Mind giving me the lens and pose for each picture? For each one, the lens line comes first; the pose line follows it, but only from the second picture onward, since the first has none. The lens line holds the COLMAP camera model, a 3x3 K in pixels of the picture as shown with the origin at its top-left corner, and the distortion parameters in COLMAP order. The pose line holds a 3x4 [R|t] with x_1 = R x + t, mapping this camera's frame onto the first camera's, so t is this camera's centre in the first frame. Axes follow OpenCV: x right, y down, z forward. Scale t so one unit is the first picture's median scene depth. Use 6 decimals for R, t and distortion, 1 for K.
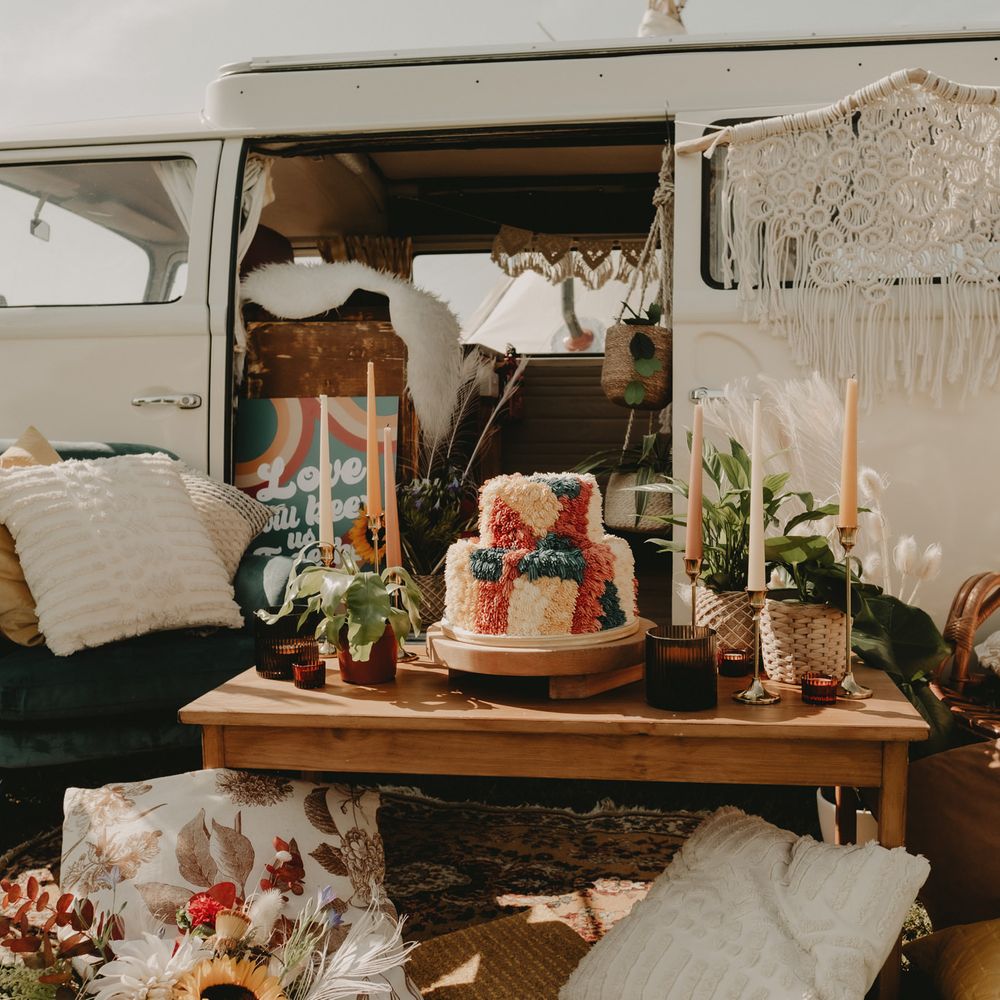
lens RADIAL K [[1070.9, 0, 503.3], [0, 1070.9, 487.9], [0, 0, 1]] dist [0.003657, 0.033000]
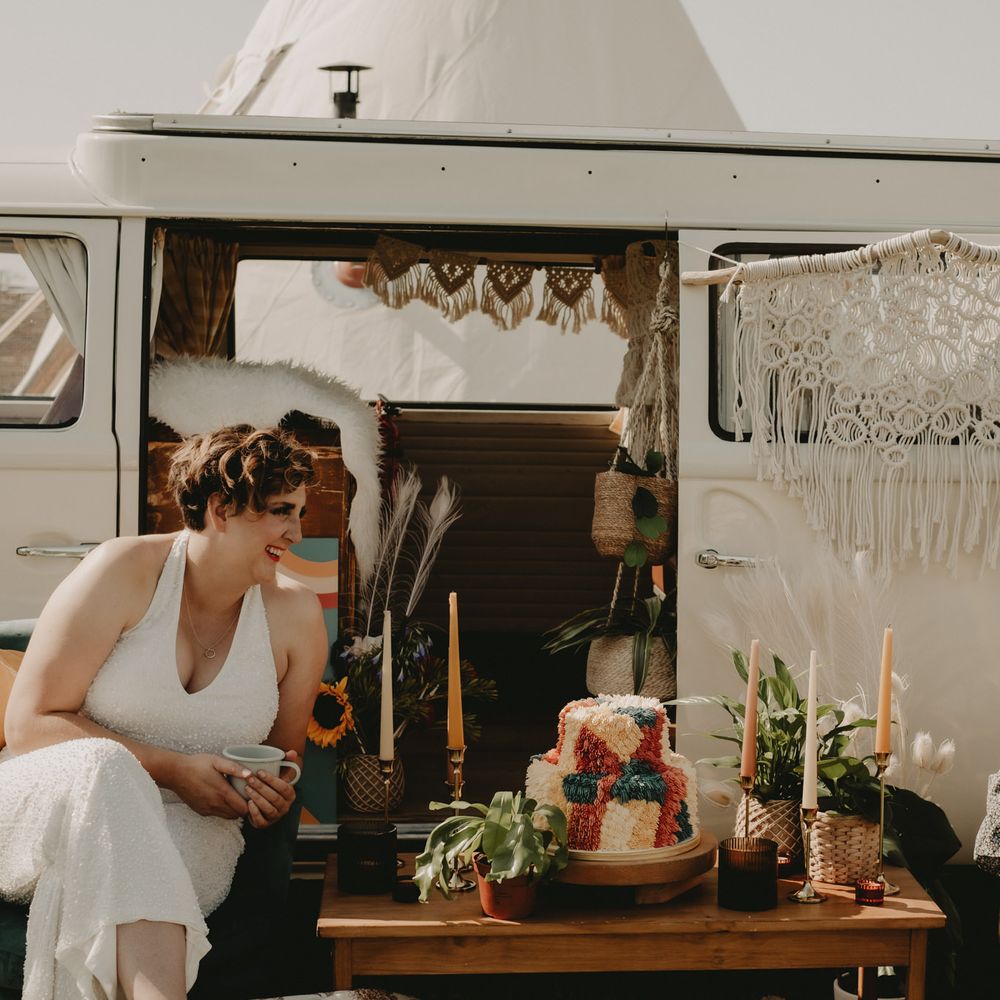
lens RADIAL K [[2628.6, 0, 500.0], [0, 2628.6, 500.0], [0, 0, 1]] dist [-0.067420, 1.217082]
pose [[0.975839, -0.001492, 0.218487, -0.506905], [-0.010560, 0.998486, 0.053985, -0.275206], [-0.218237, -0.054988, 0.974345, -1.202433]]
